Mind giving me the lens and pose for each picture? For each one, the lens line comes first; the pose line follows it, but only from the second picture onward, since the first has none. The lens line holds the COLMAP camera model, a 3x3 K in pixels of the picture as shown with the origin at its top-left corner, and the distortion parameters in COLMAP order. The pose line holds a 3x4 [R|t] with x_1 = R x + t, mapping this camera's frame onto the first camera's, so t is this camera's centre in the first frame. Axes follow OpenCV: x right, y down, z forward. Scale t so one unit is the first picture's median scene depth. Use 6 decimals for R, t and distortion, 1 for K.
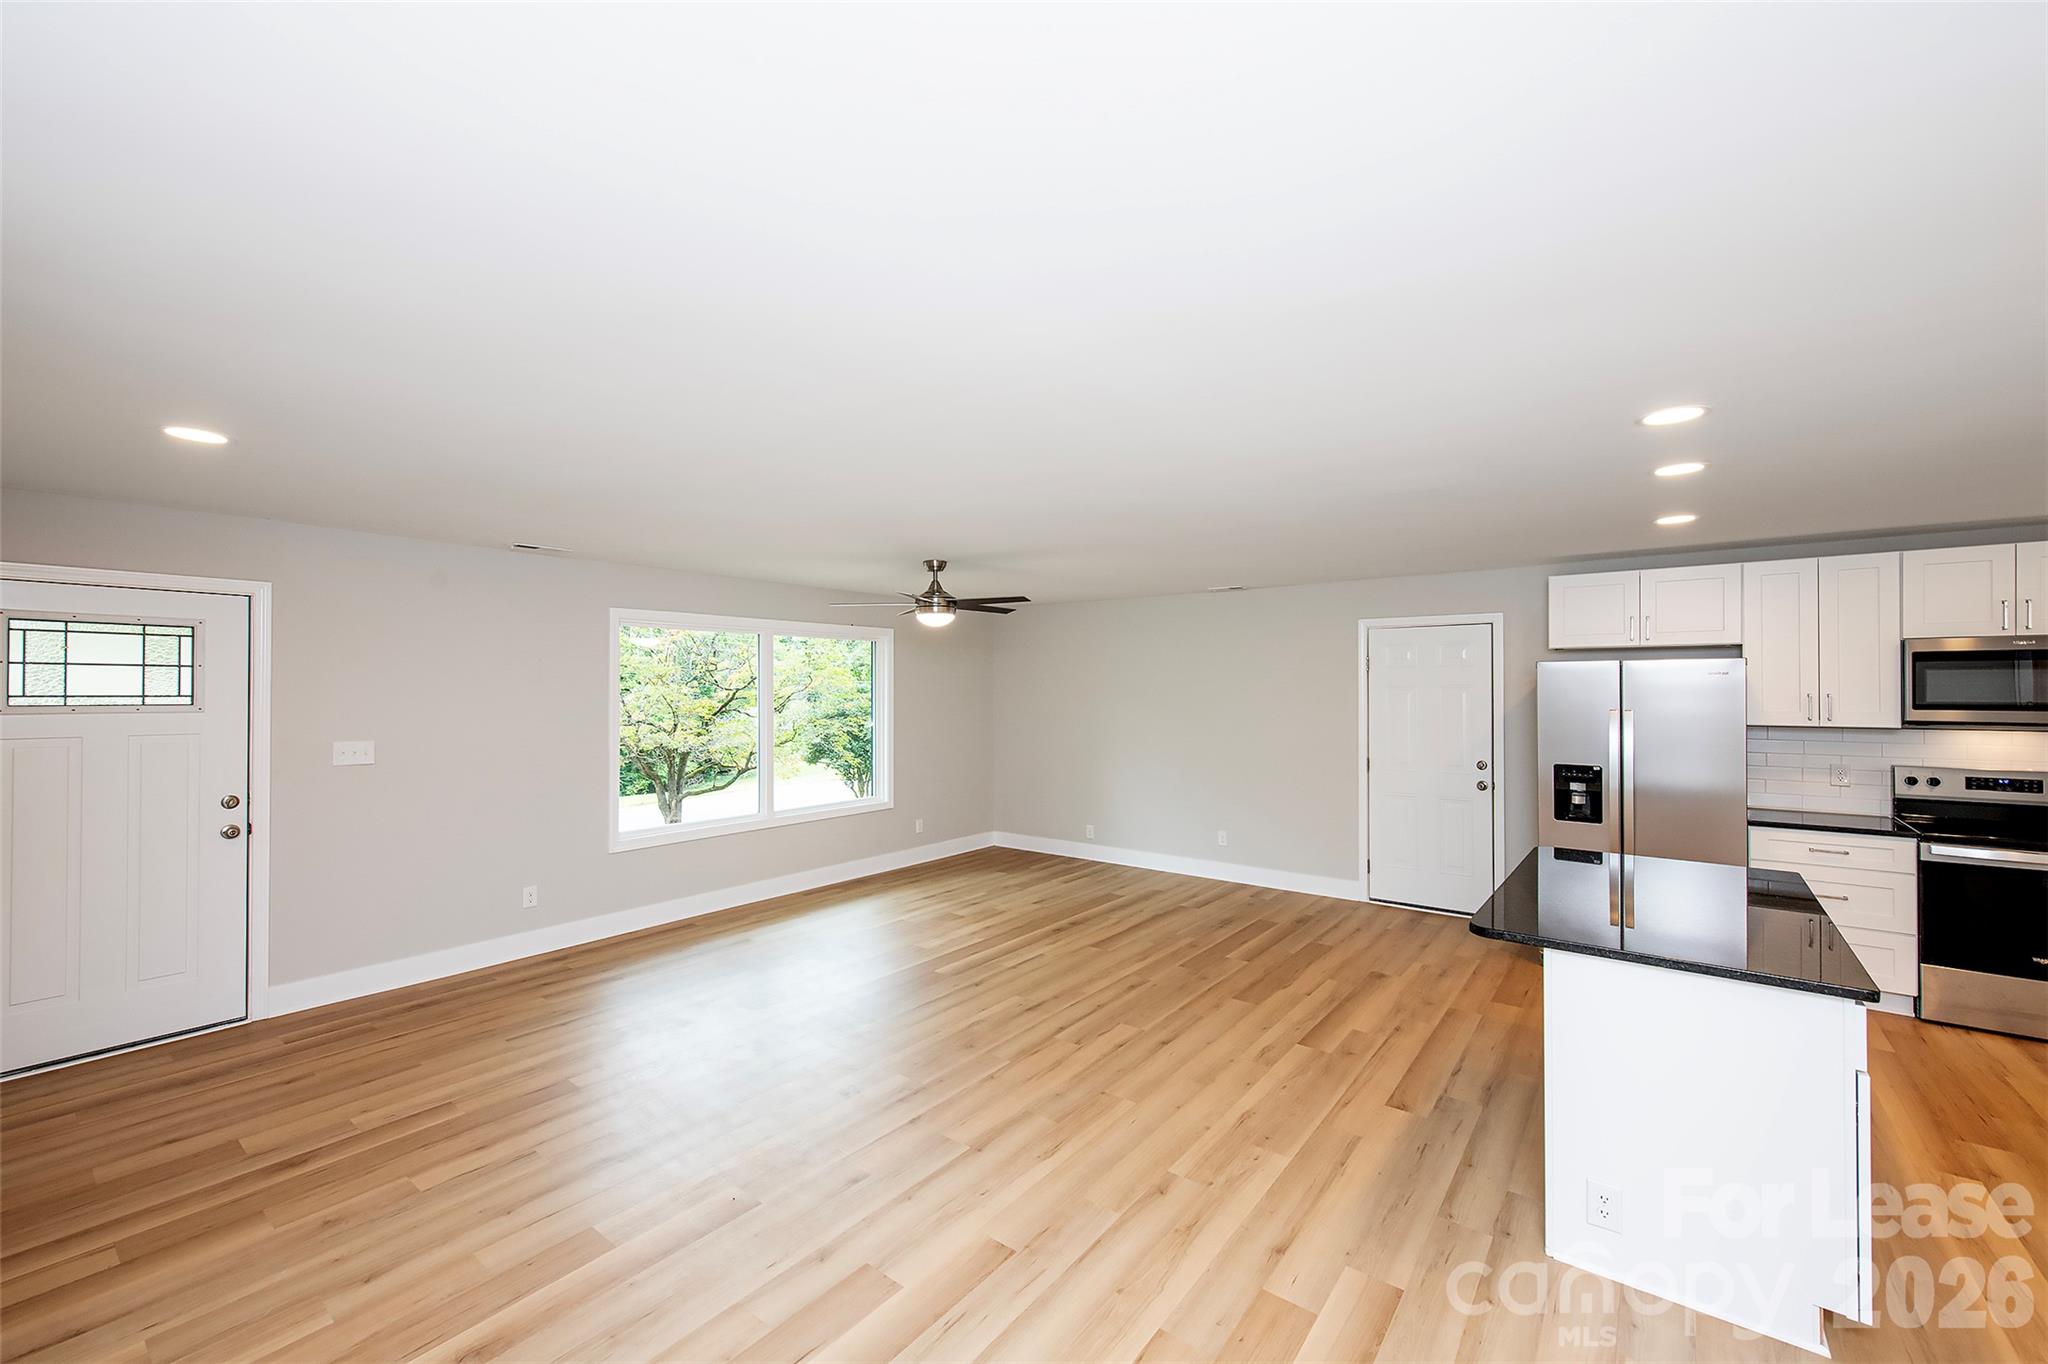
lens RADIAL K [[814.5, 0, 1030.5], [0, 814.5, 682.8], [0, 0, 1]] dist [0.023643, -0.006118]
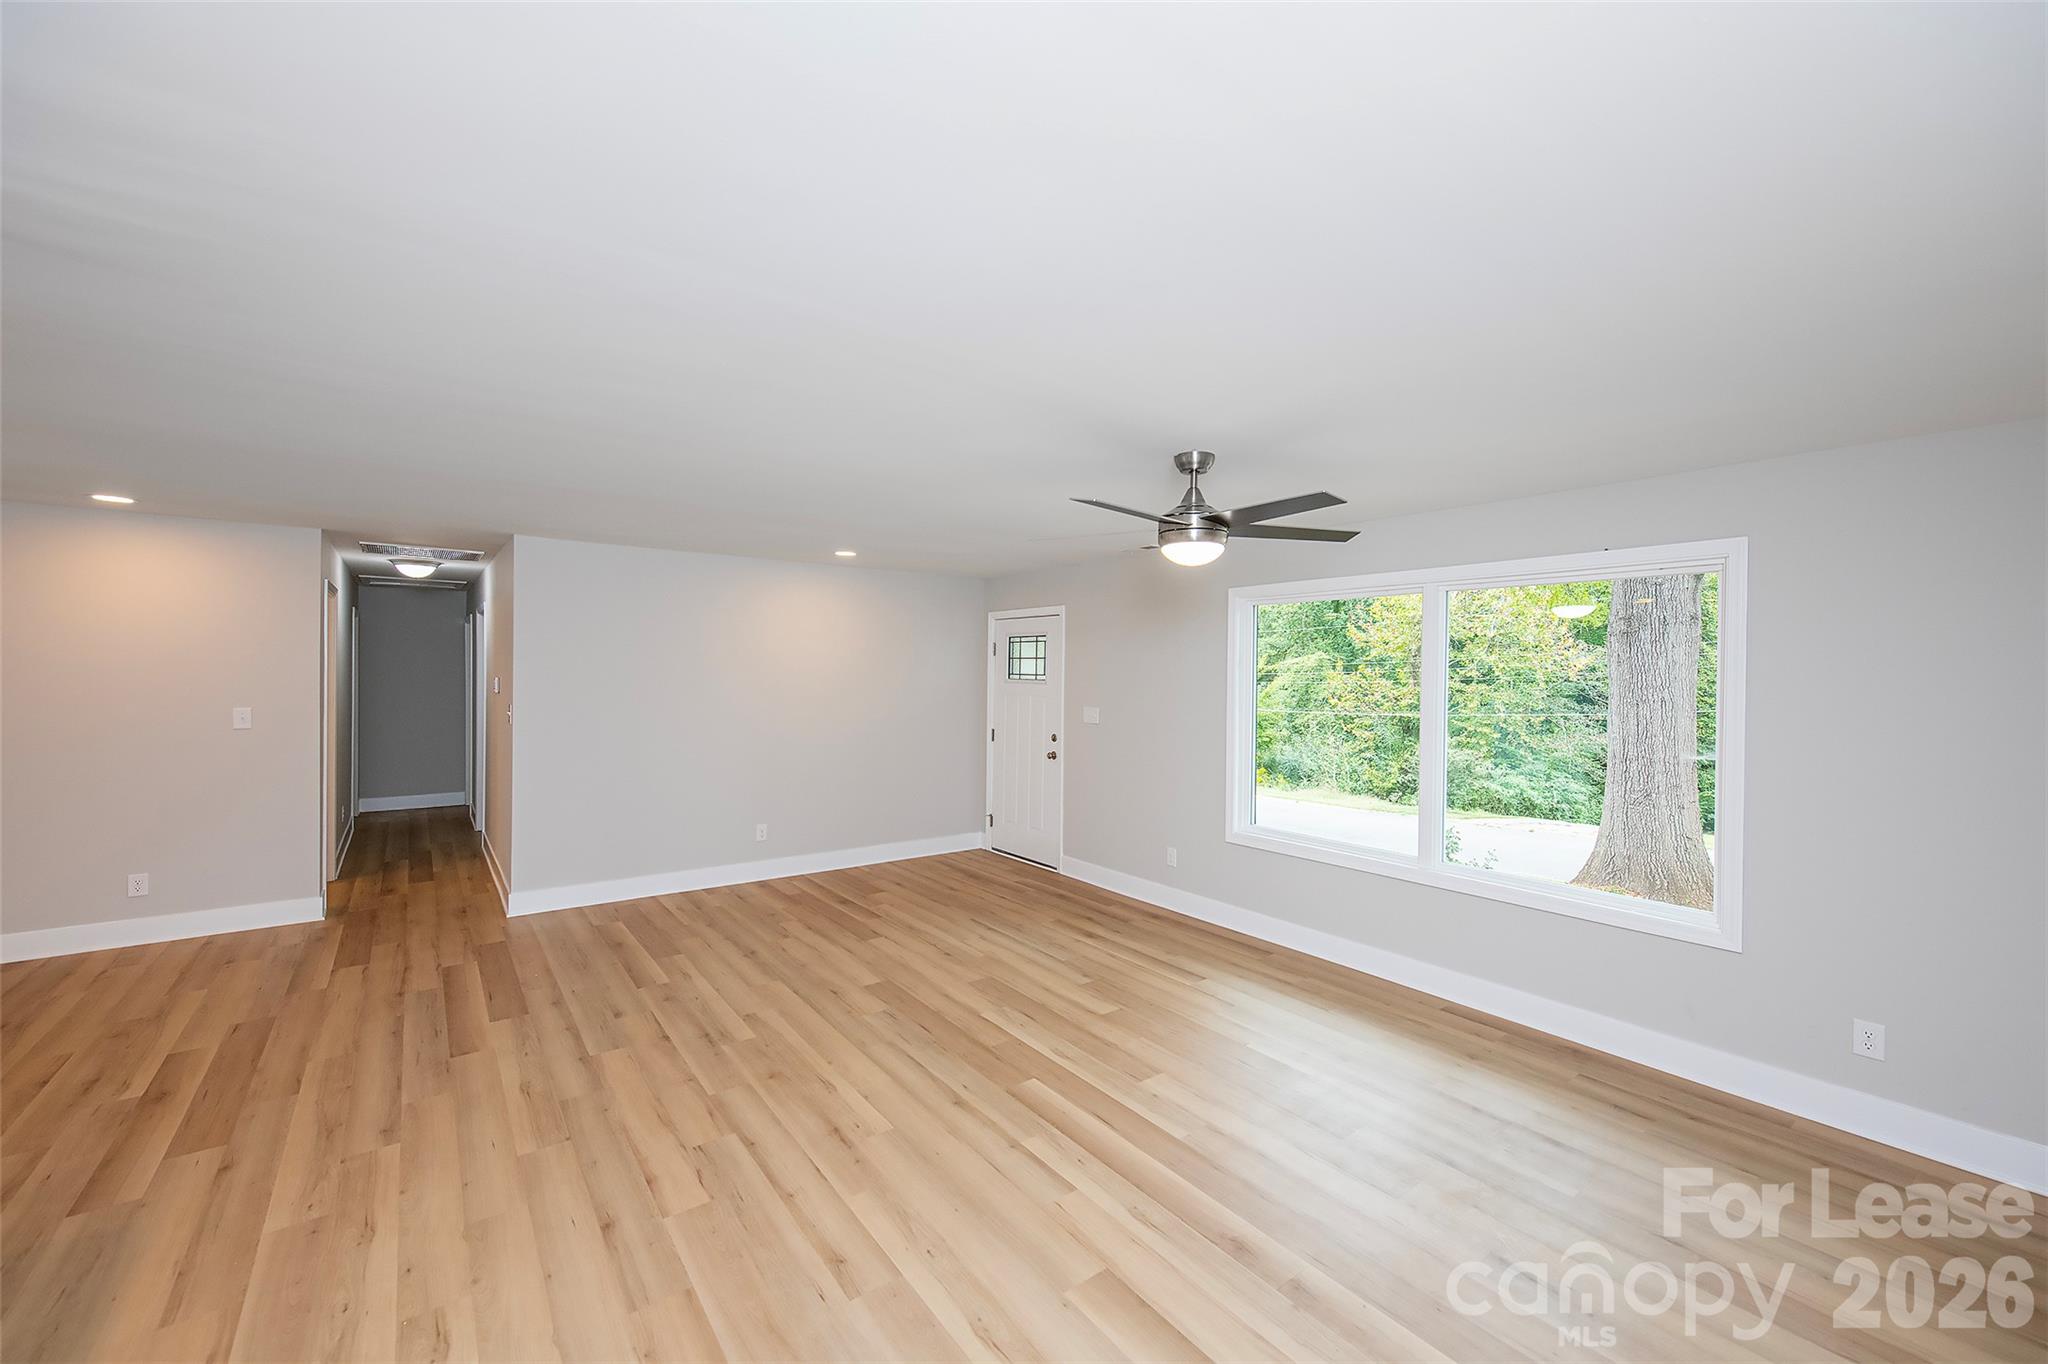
lens RADIAL K [[814.5, 0, 1030.5], [0, 814.5, 682.8], [0, 0, 1]] dist [0.023643, -0.006118]
pose [[-0.269180, 0.011294, -0.963024, 0.523192], [-0.000423, 0.999930, 0.011845, 0.009533], [0.963090, 0.003596, -0.269157, 1.134357]]
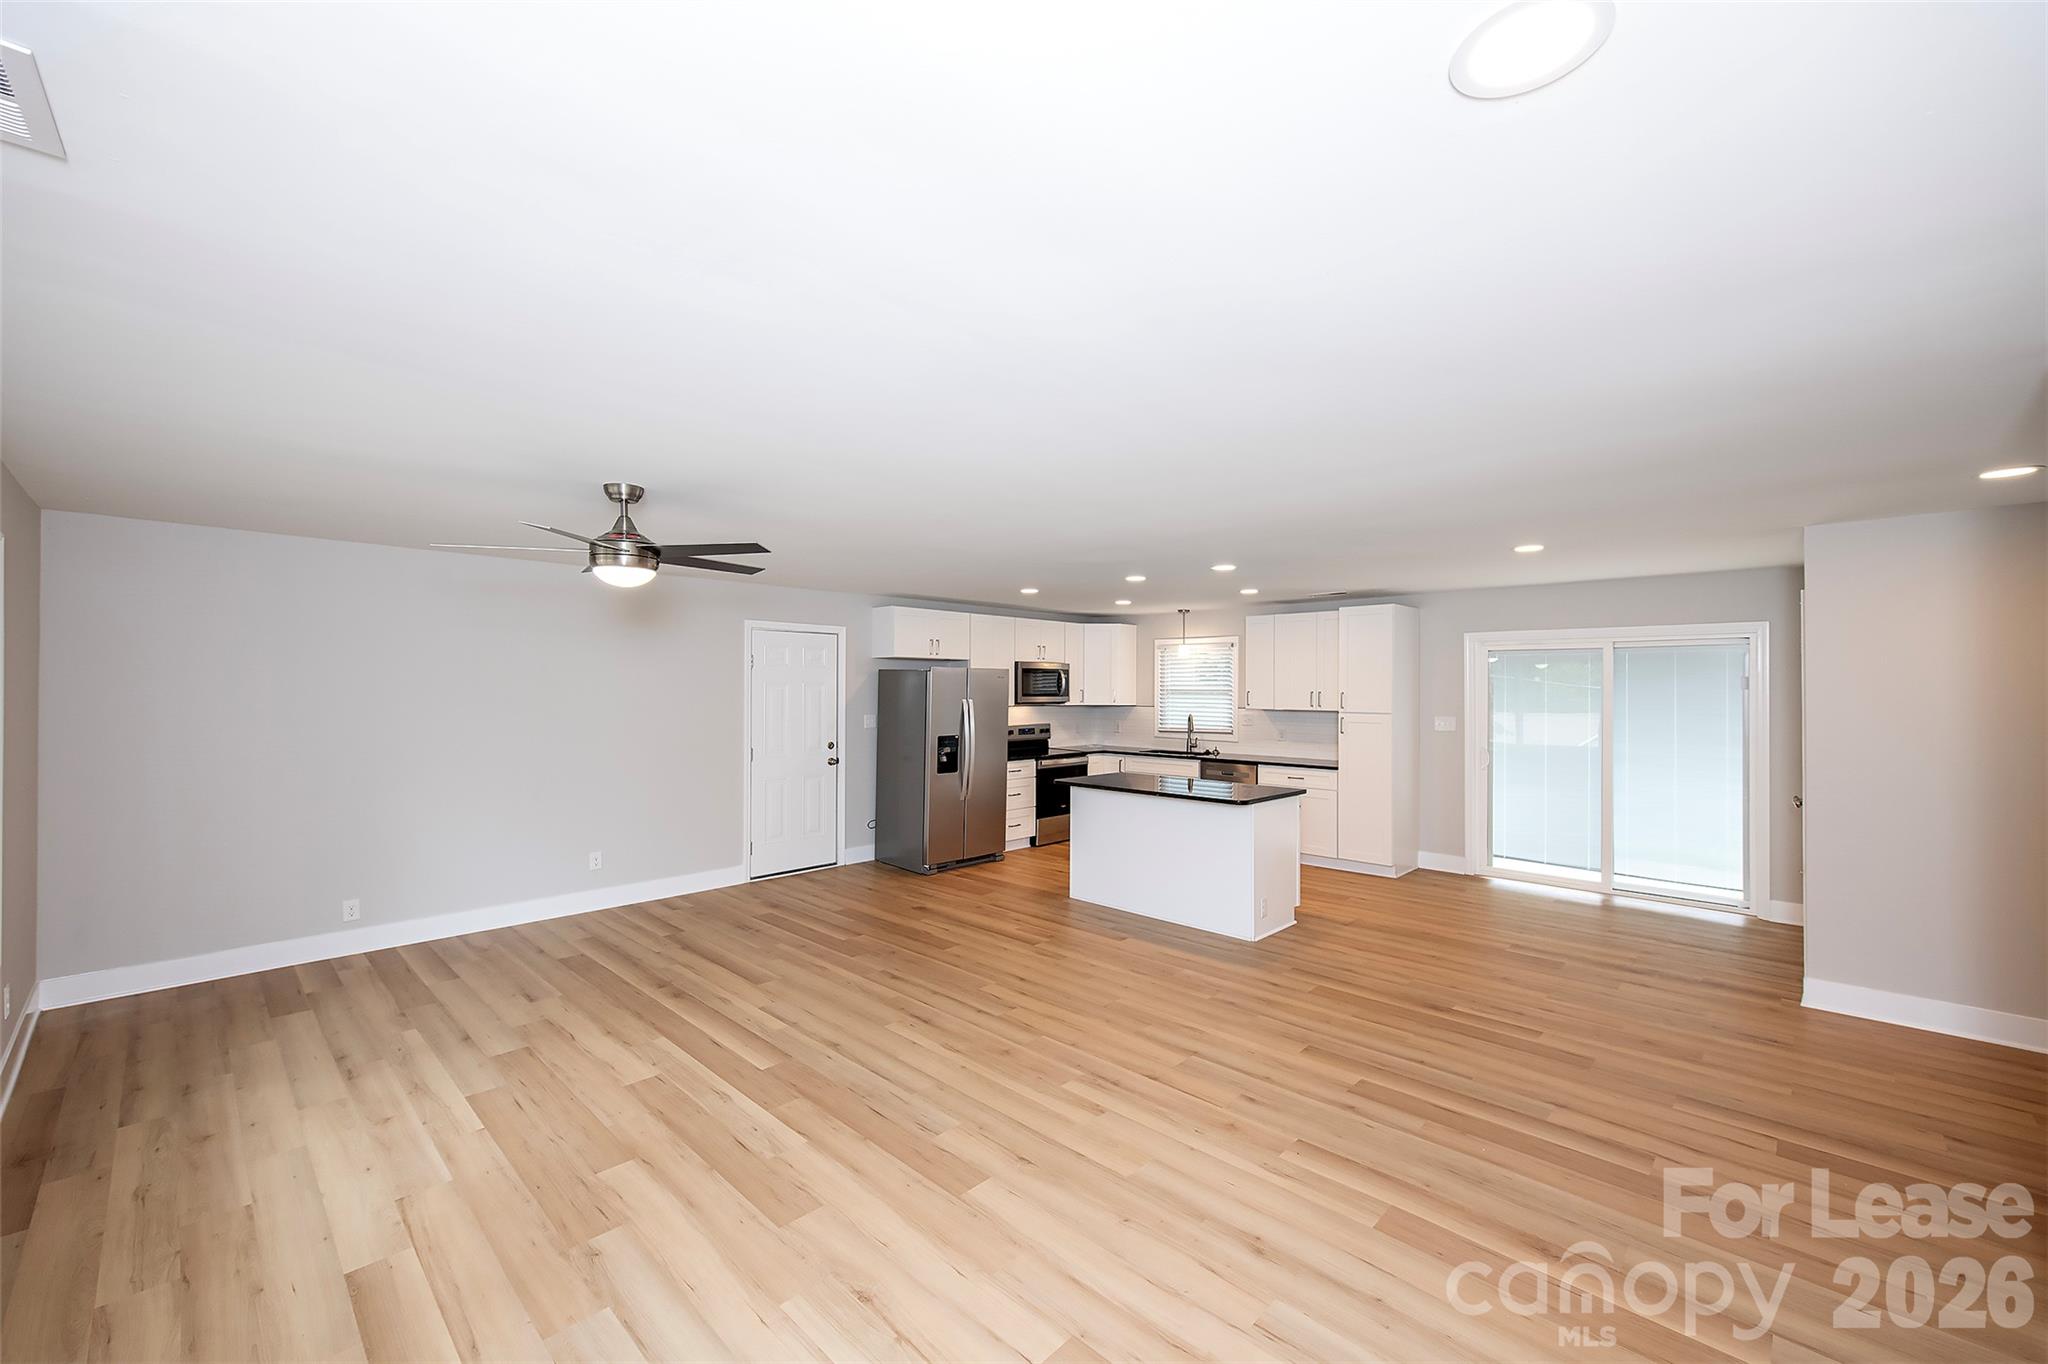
lens RADIAL K [[814.5, 0, 1030.5], [0, 814.5, 682.8], [0, 0, 1]] dist [0.023643, -0.006118]
pose [[0.115338, 0.005283, 0.993312, -0.789817], [-0.014299, 0.999891, -0.003658, 0.005204], [-0.993223, -0.013781, 0.115401, 0.653193]]
